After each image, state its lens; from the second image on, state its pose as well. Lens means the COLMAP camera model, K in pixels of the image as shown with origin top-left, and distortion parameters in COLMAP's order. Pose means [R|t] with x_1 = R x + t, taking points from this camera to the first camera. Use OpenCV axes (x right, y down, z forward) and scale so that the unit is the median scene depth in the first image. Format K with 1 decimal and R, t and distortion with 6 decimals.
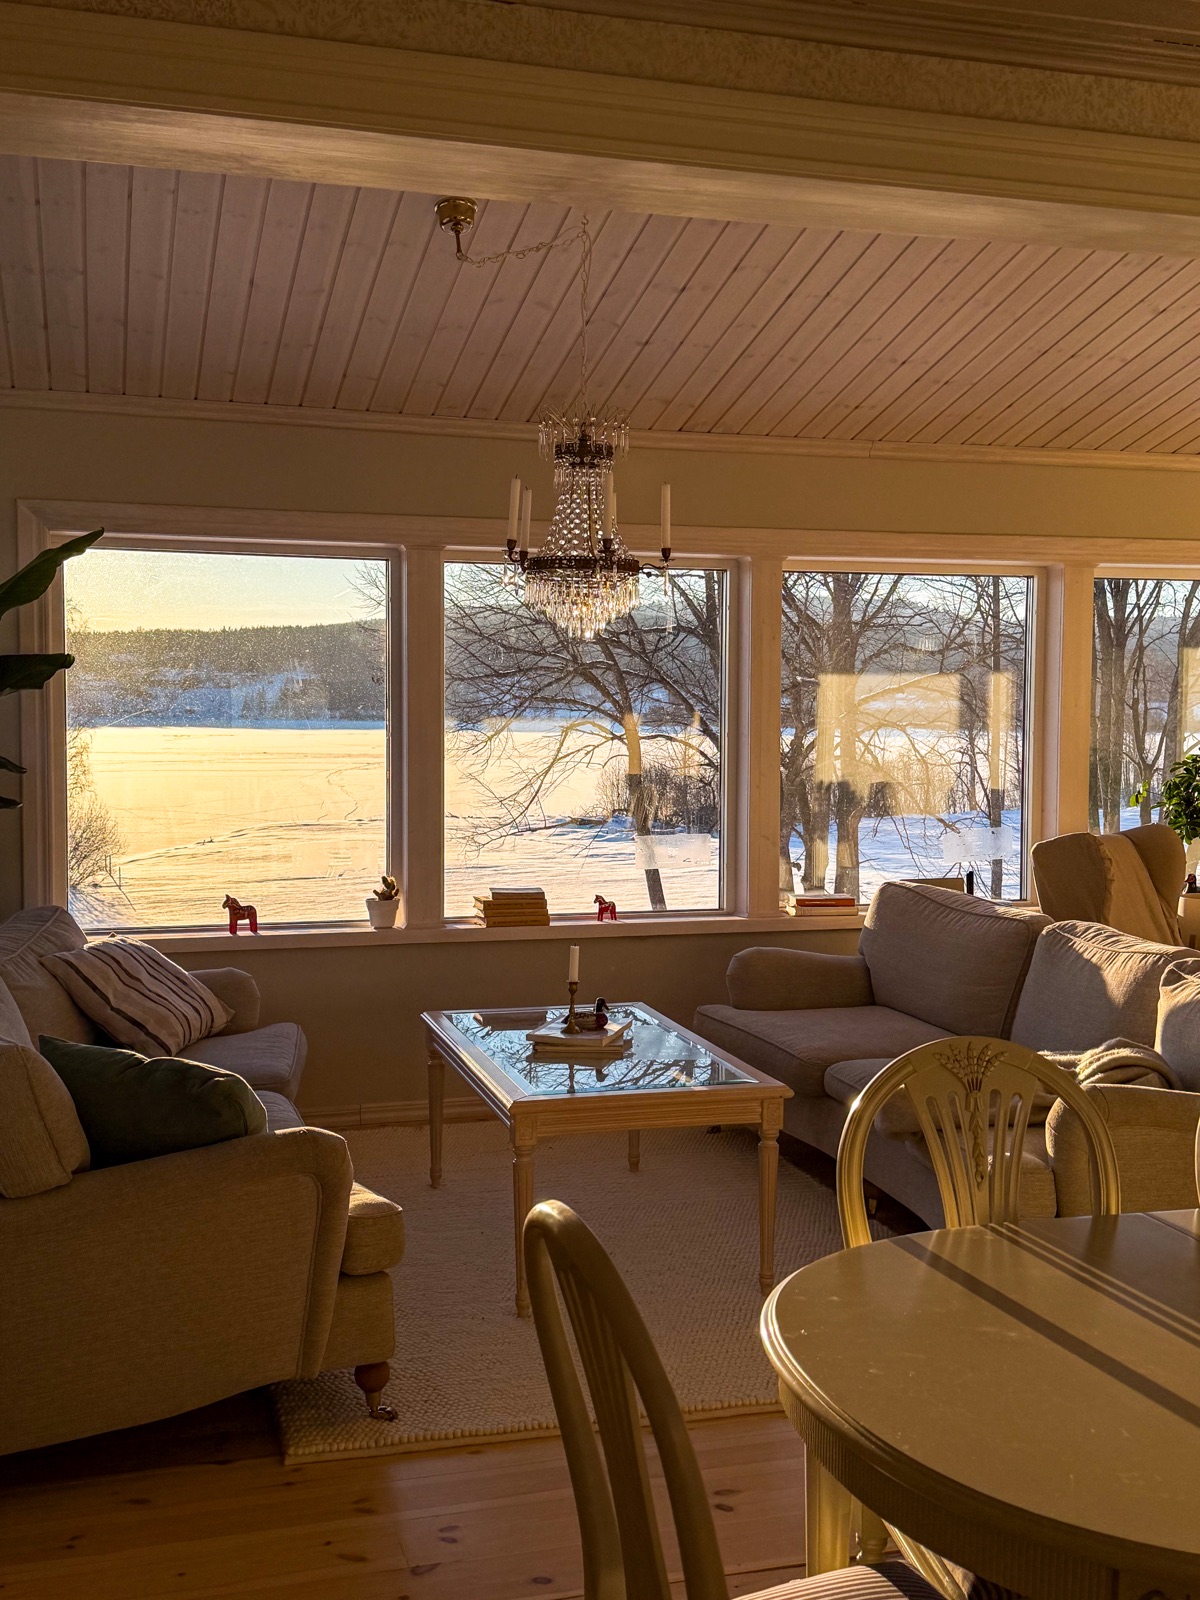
lens RADIAL K [[1748.7, 0, 600.0], [0, 1748.7, 800.0], [0, 0, 1]] dist [0.222656, -0.538733]
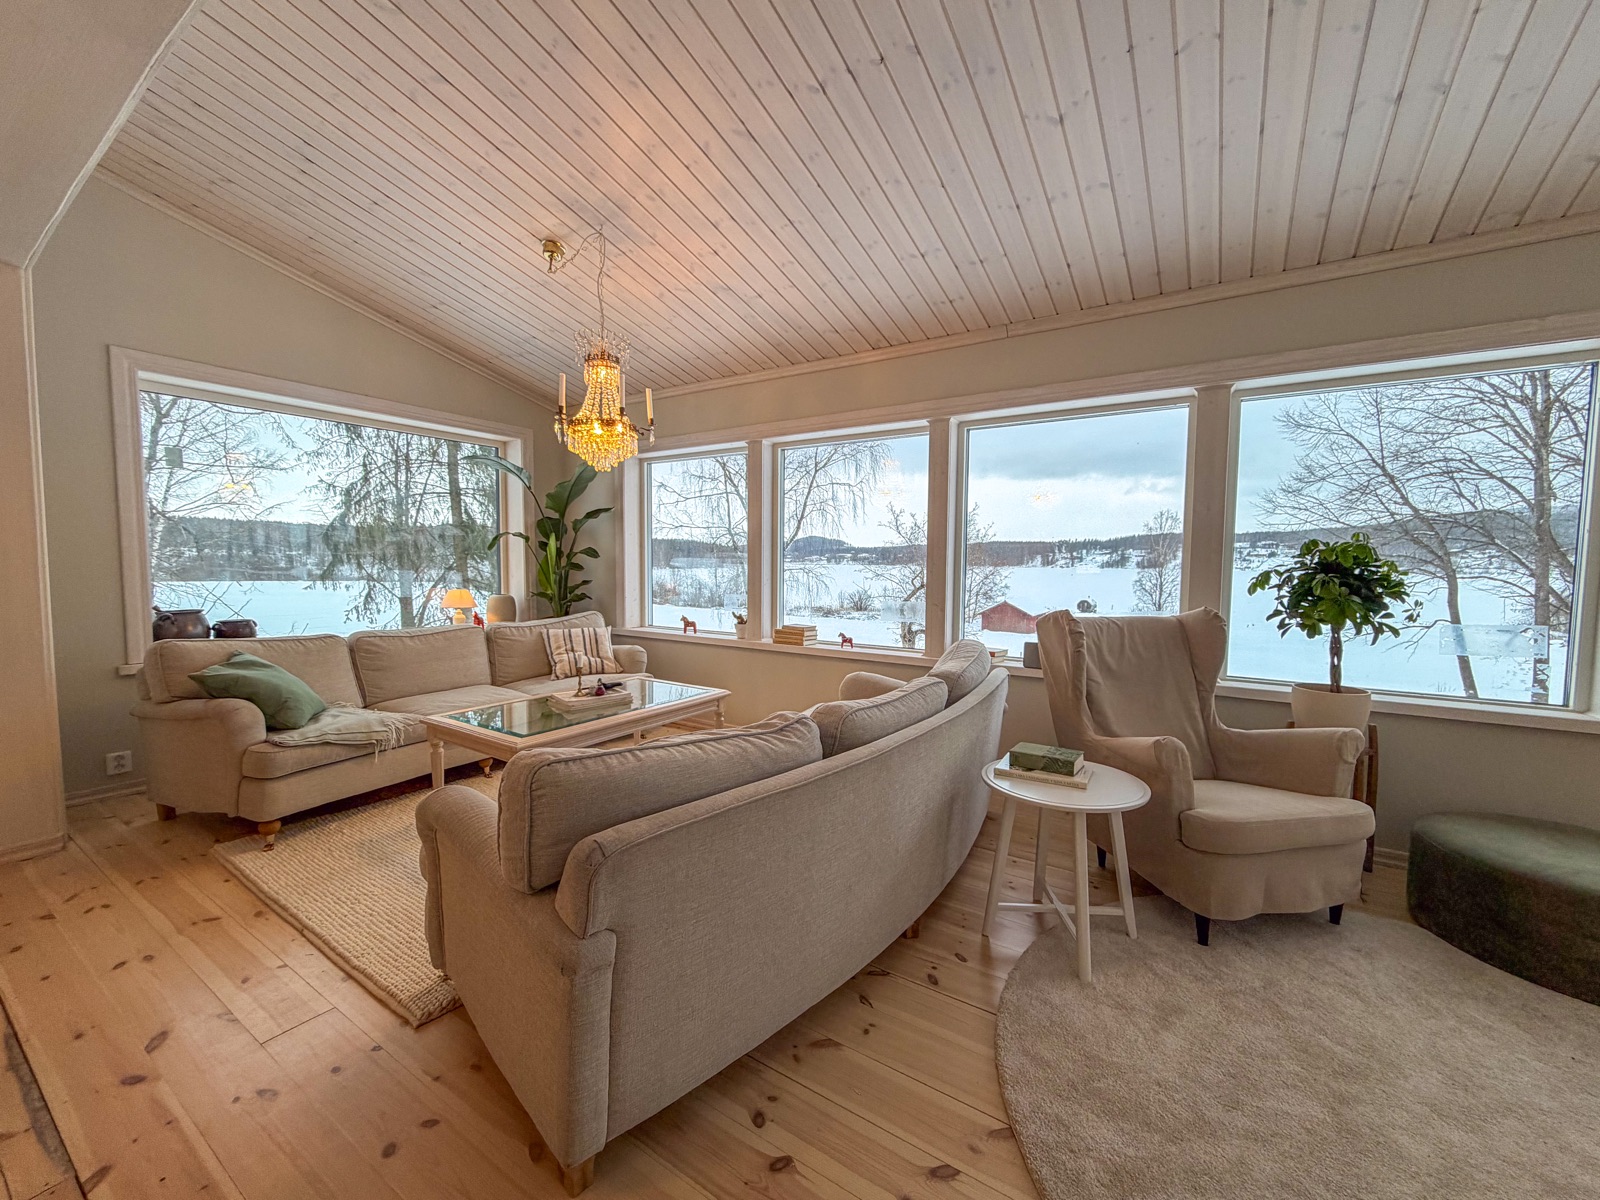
lens RADIAL K [[640.9, 0, 805.6], [0, 640.9, 601.9], [0, 0, 1]] dist [-0.007820, -0.000016]
pose [[0.636218, 0.047077, -0.770072, 0.517551], [-0.044905, 0.998704, 0.023954, 0.012474], [0.770202, 0.019340, 0.637507, 0.642680]]
